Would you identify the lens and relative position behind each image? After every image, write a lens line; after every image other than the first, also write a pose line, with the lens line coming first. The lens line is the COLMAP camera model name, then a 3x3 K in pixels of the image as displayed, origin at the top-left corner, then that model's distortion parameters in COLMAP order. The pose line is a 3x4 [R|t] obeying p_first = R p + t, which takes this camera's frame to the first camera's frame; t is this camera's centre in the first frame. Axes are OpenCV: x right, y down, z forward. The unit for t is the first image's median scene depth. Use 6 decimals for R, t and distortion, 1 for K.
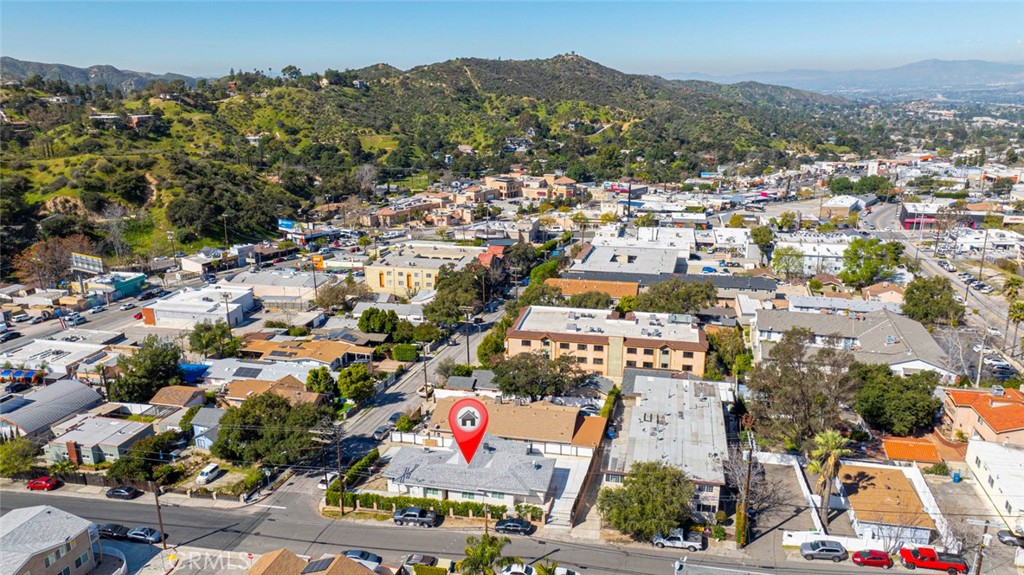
lens RADIAL K [[721.3, 0, 515.0], [0, 721.3, 284.3], [0, 0, 1]] dist [-0.015159, 0.007951]
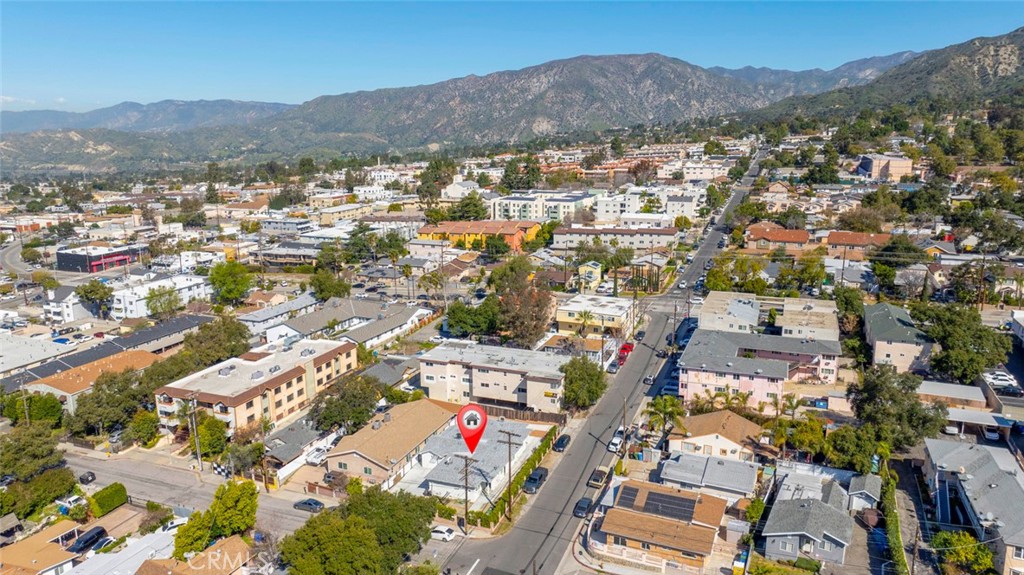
lens RADIAL K [[721.3, 0, 515.0], [0, 721.3, 284.3], [0, 0, 1]] dist [-0.015159, 0.007951]
pose [[0.156834, -0.205709, 0.965964, -0.815318], [0.279754, 0.947262, 0.156306, -0.115935], [-0.947175, 0.245719, 0.206111, 0.478654]]
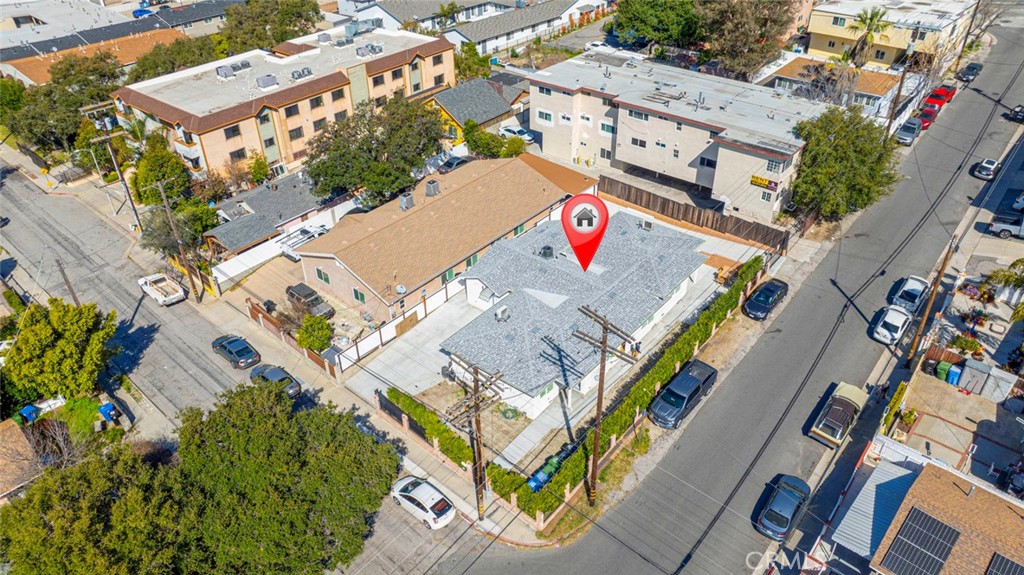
lens RADIAL K [[721.3, 0, 515.0], [0, 721.3, 284.3], [0, 0, 1]] dist [-0.015159, 0.007951]
pose [[0.458412, -0.502217, 0.733237, -0.355863], [0.258590, 0.864706, 0.430597, 0.002961], [-0.850288, -0.007783, 0.526260, 0.560045]]
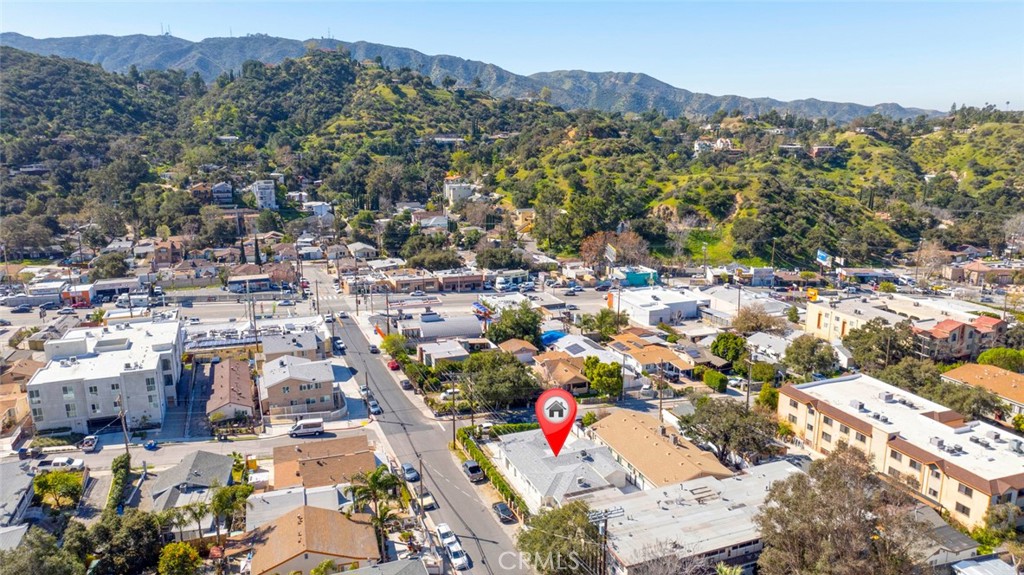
lens RADIAL K [[721.3, 0, 515.0], [0, 721.3, 284.3], [0, 0, 1]] dist [-0.015159, 0.007951]
pose [[0.548760, 0.191418, -0.813770, 0.523152], [-0.231431, 0.970173, 0.072144, -0.042297], [0.803307, 0.148742, 0.576692, 0.234166]]
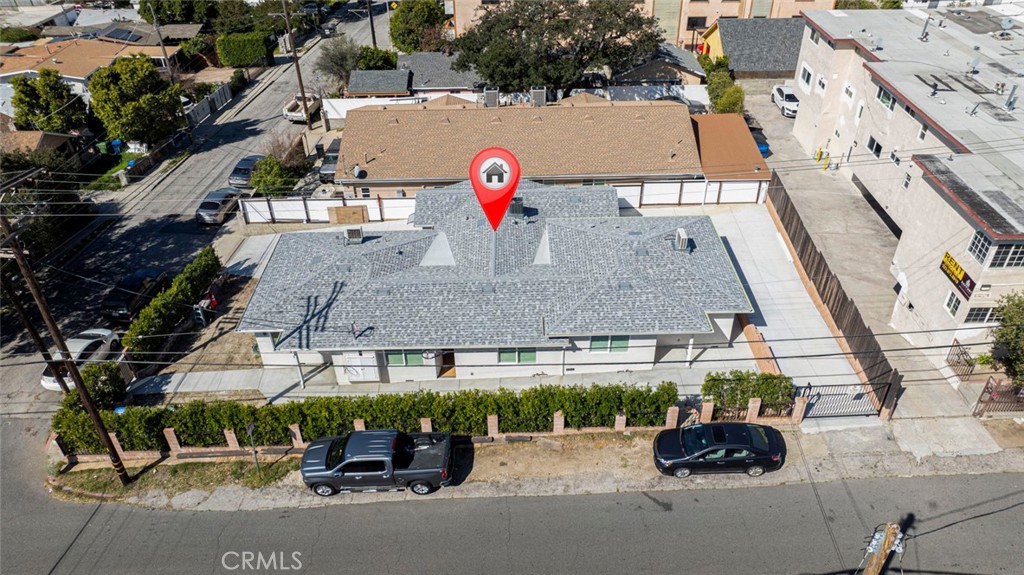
lens RADIAL K [[721.3, 0, 515.0], [0, 721.3, 284.3], [0, 0, 1]] dist [-0.015159, 0.007951]
pose [[0.976111, -0.133908, 0.171100, -0.083495], [0.069983, 0.939303, 0.335875, 0.105781], [-0.205691, -0.315877, 0.926236, 0.494122]]
